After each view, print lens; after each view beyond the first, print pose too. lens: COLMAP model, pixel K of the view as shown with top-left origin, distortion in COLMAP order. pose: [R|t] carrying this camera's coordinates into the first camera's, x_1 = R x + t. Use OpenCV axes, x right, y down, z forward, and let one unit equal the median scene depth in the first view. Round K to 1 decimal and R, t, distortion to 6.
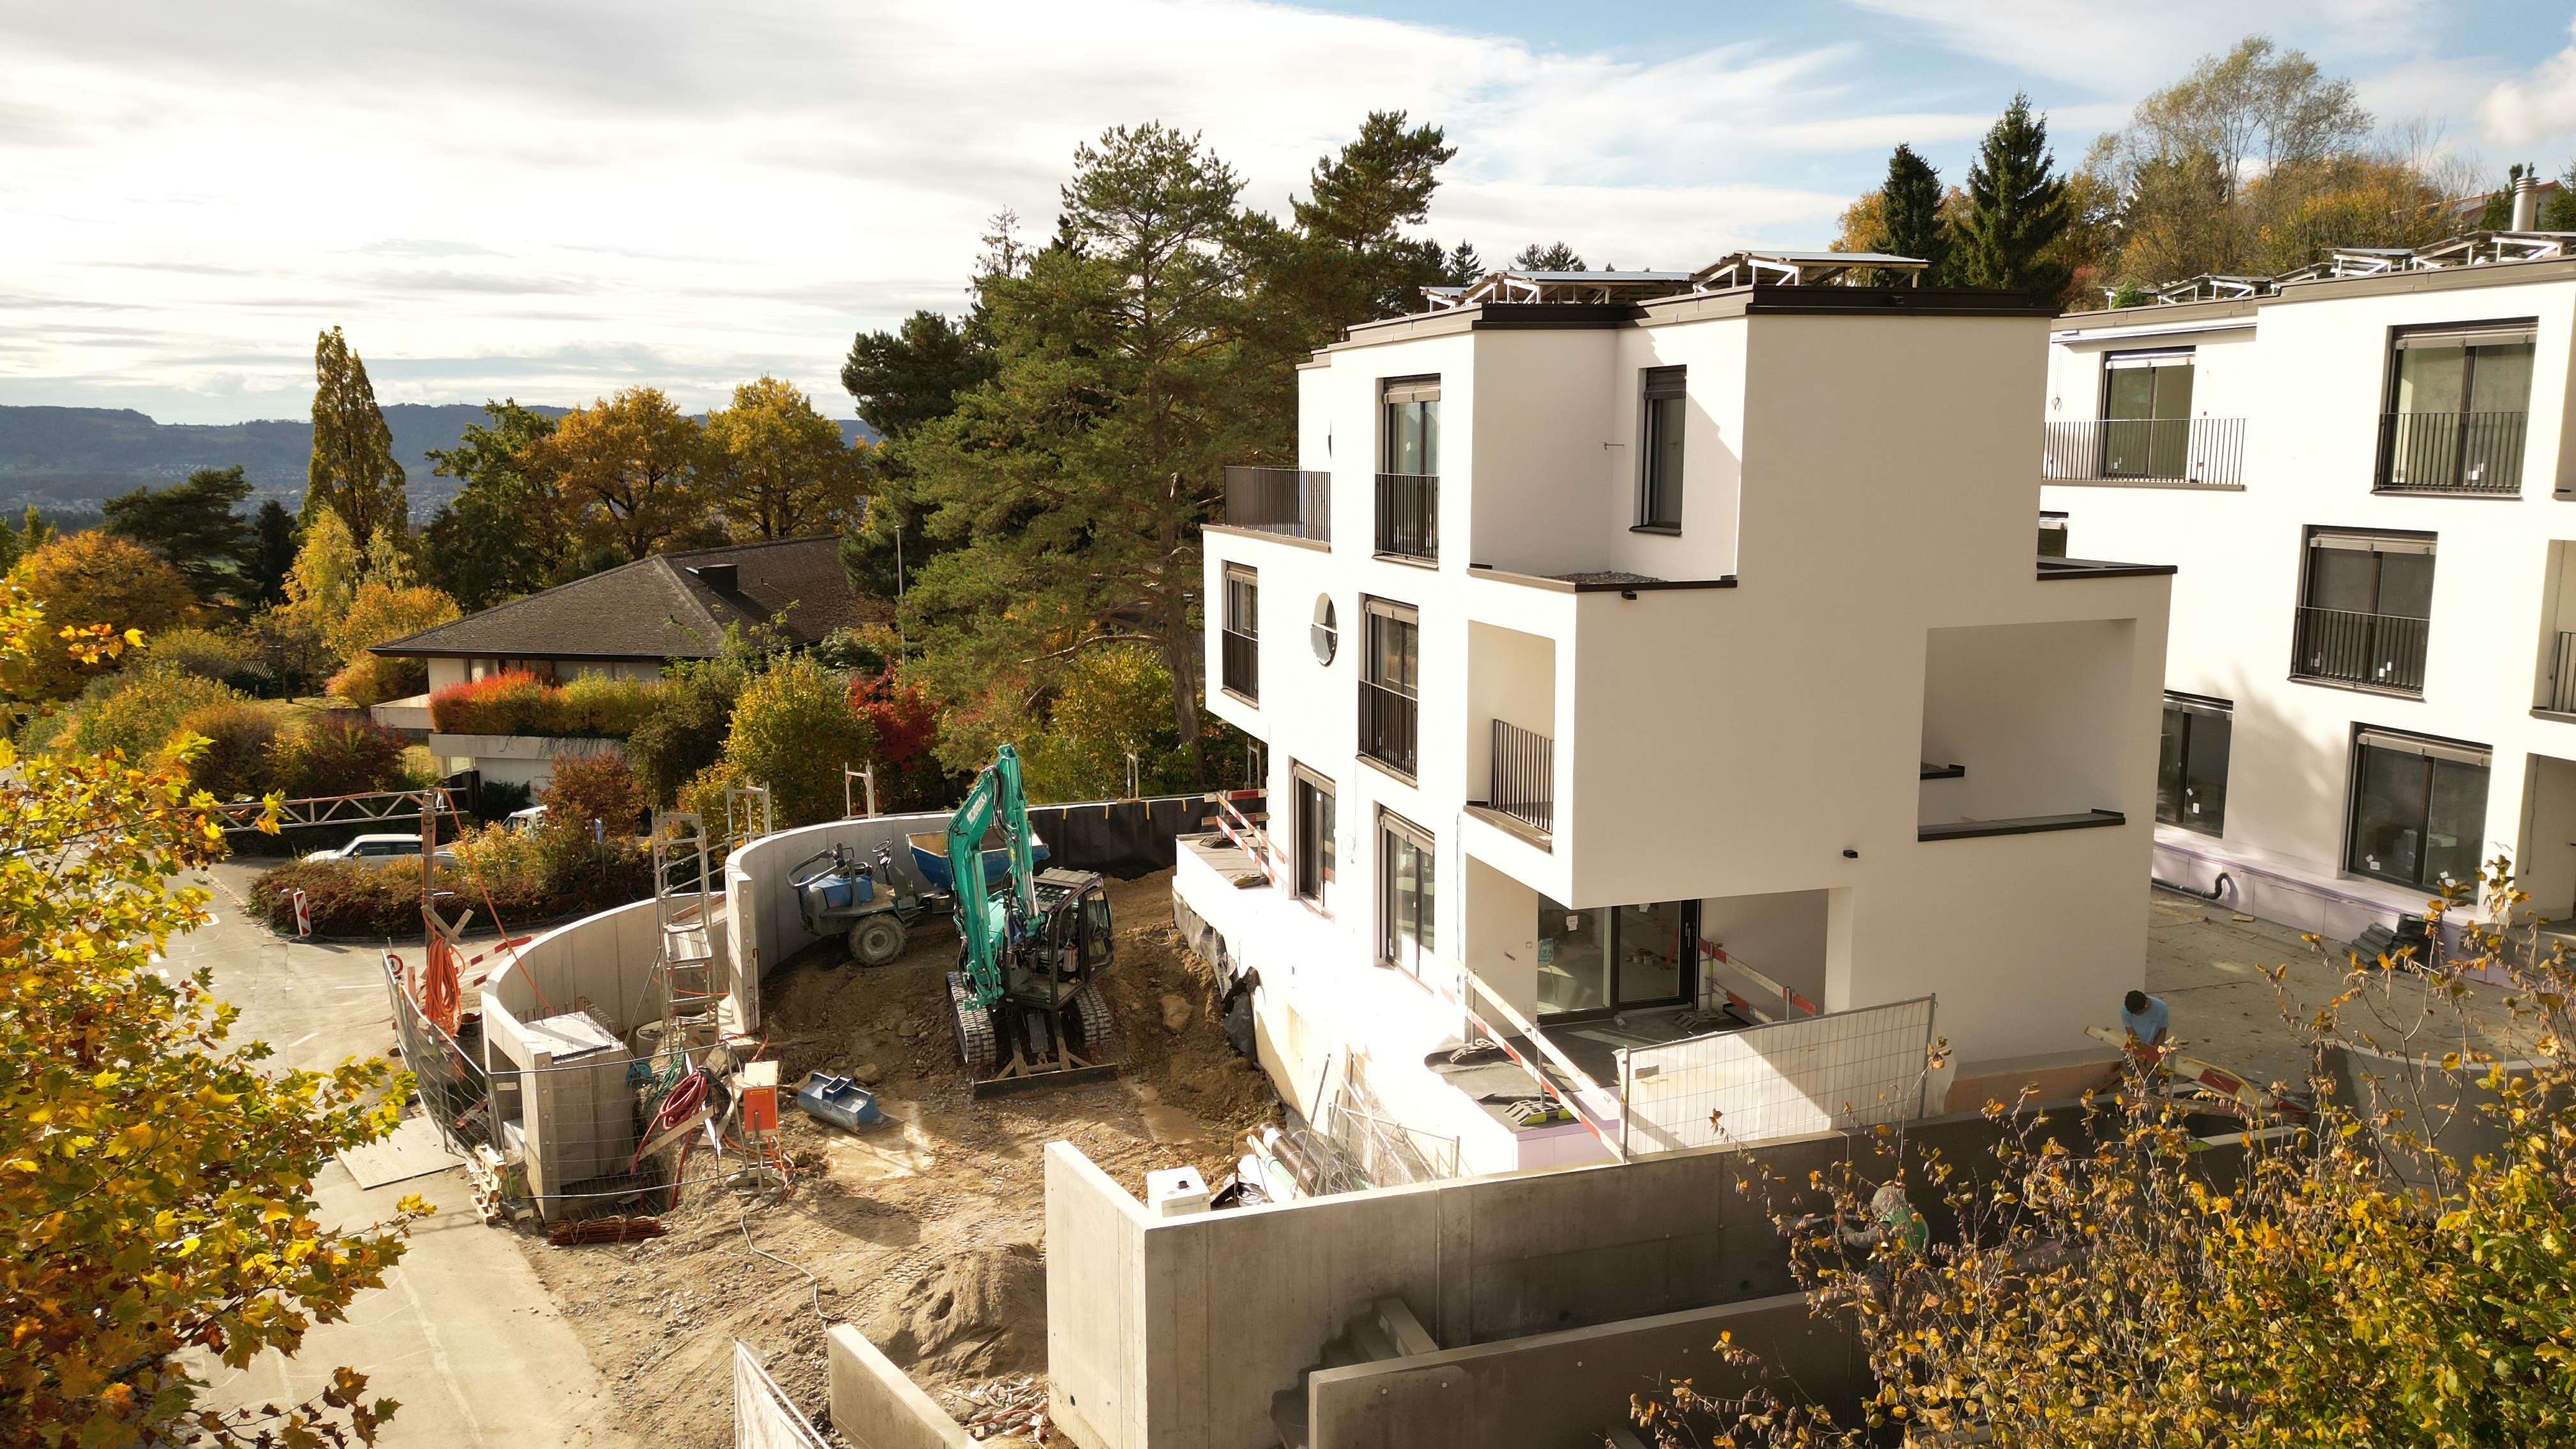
lens RADIAL K [[1783.1, 0, 1277.8], [0, 1783.1, 726.8], [0, 0, 1]] dist [0.077882, -0.078848]
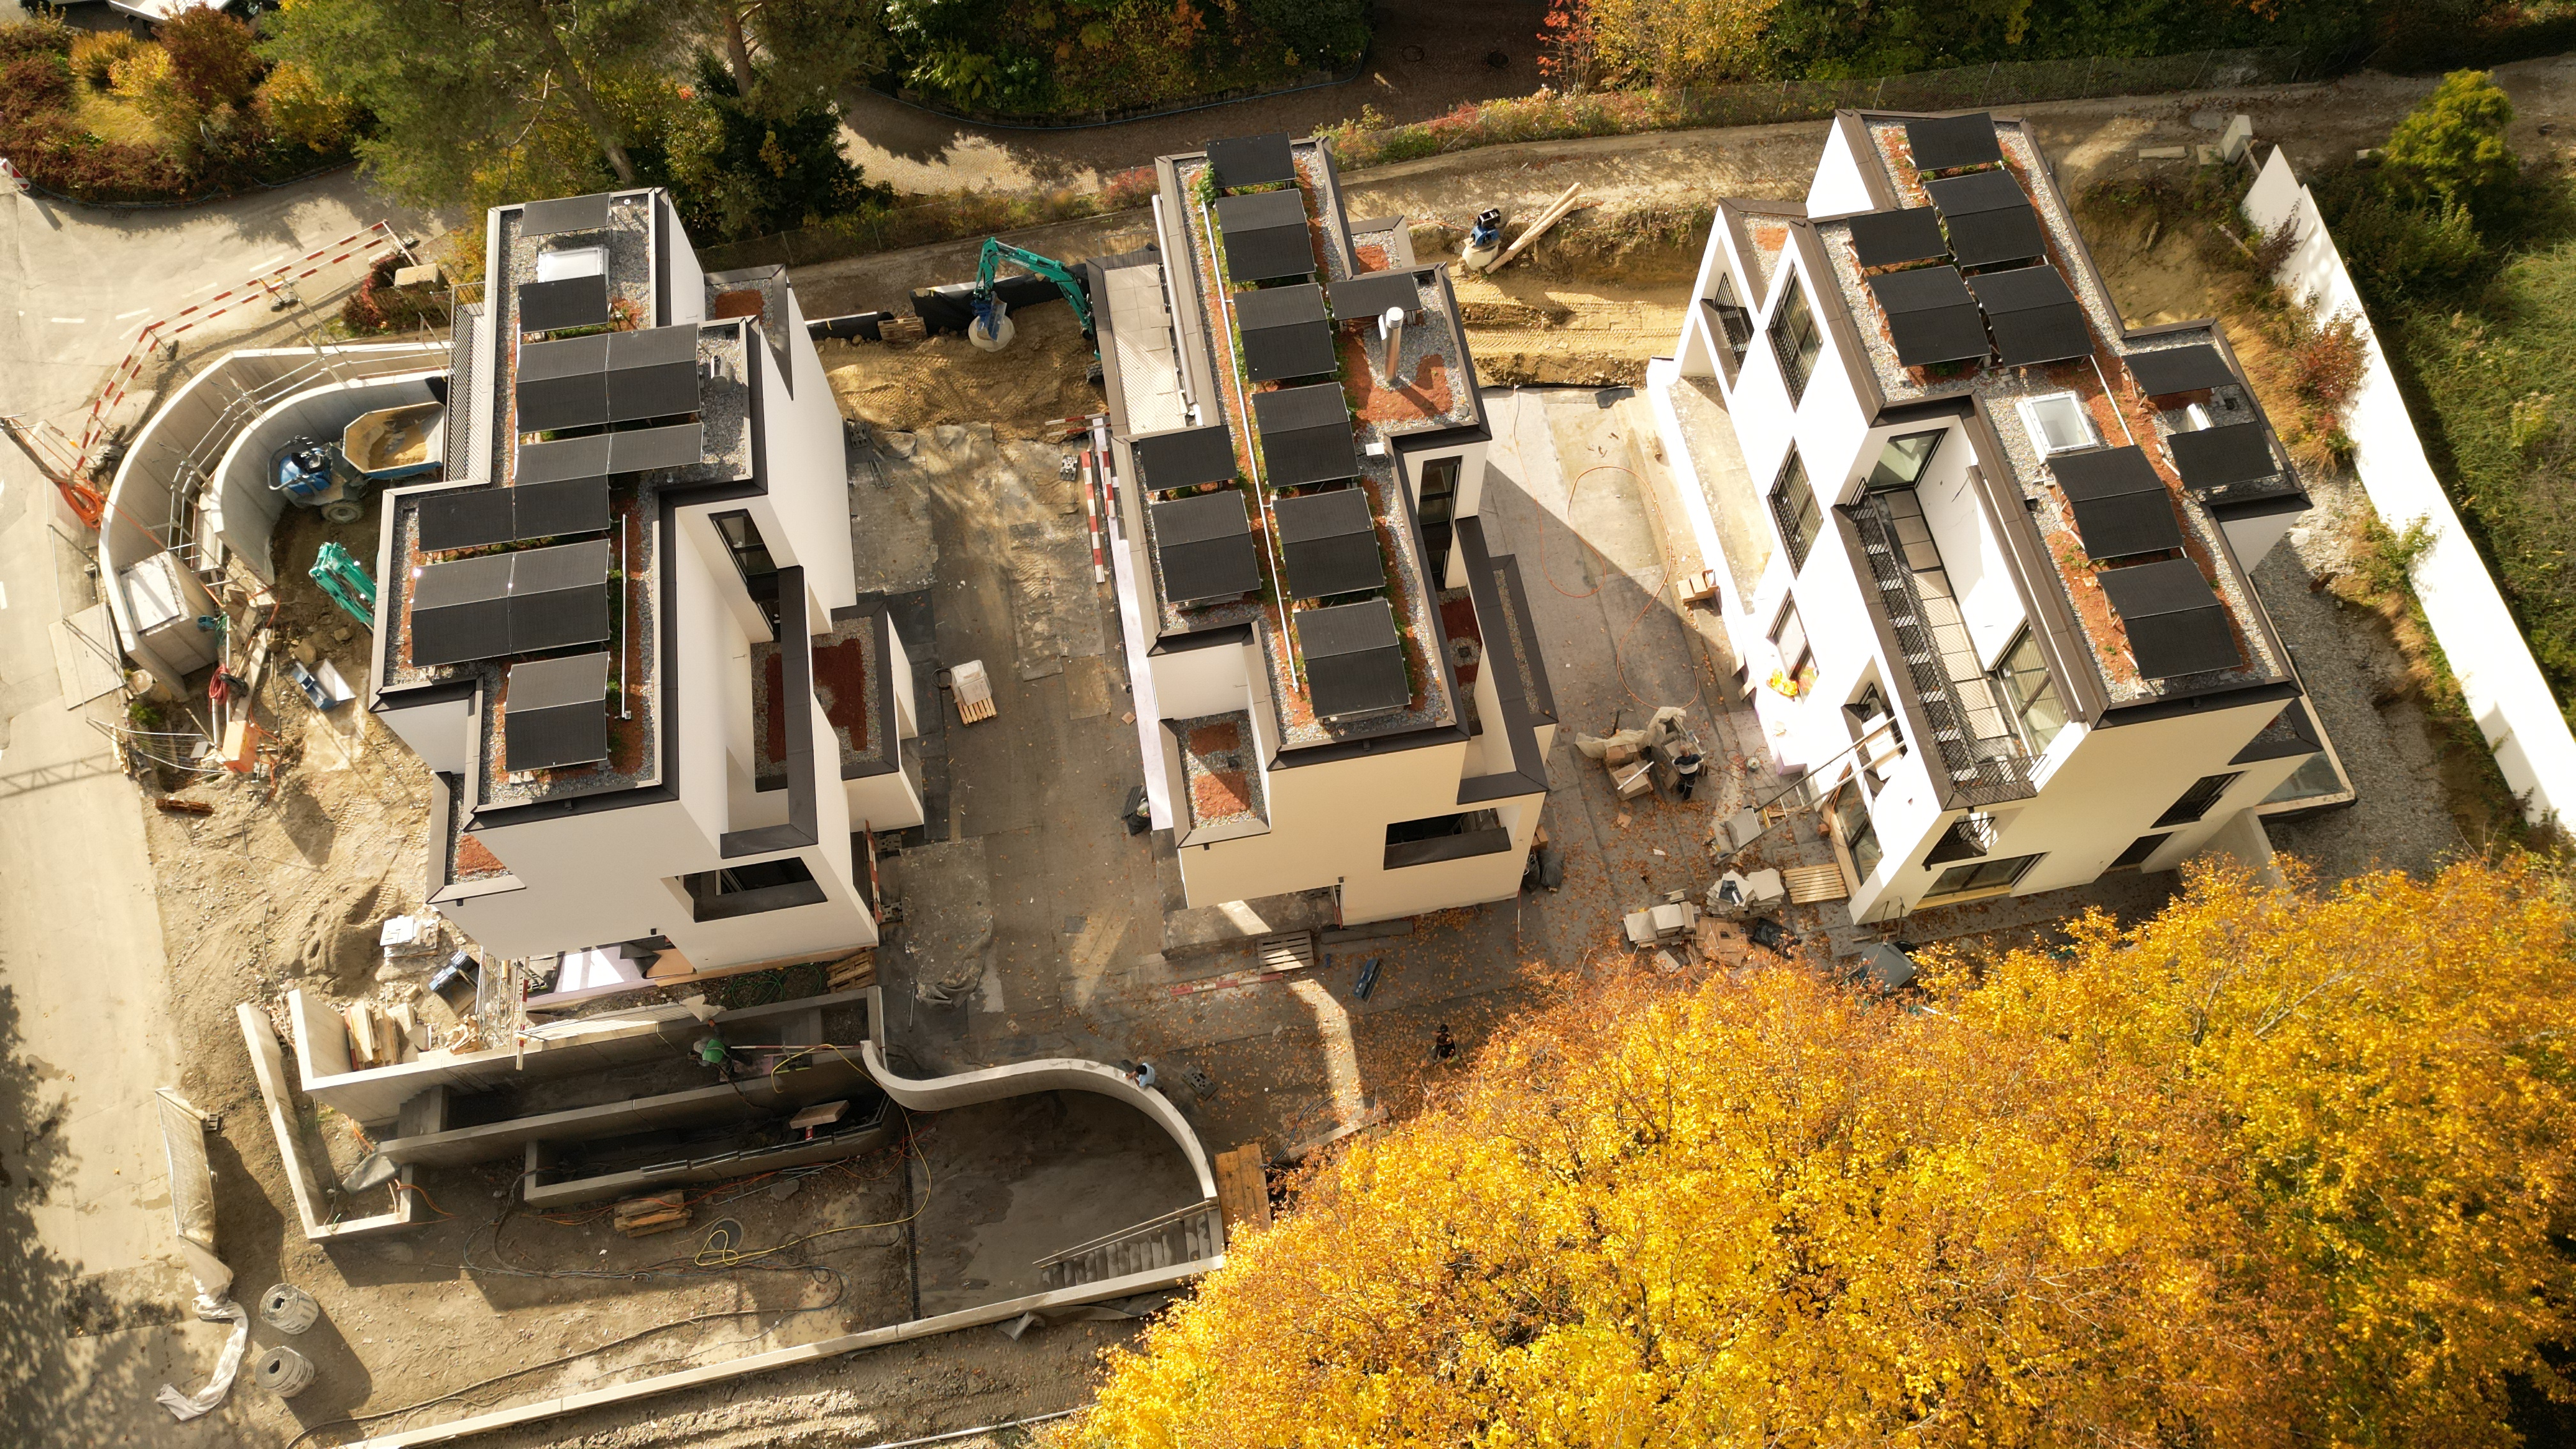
lens RADIAL K [[1783.1, 0, 1285.3], [0, 1783.1, 714.6], [0, 0, 1]] dist [0.077882, -0.078848]
pose [[0.990682, 0.118323, -0.067444, 0.853777], [-0.015723, 0.591249, 0.806336, -1.275425], [0.135284, -0.797762, 0.587600, 0.113579]]
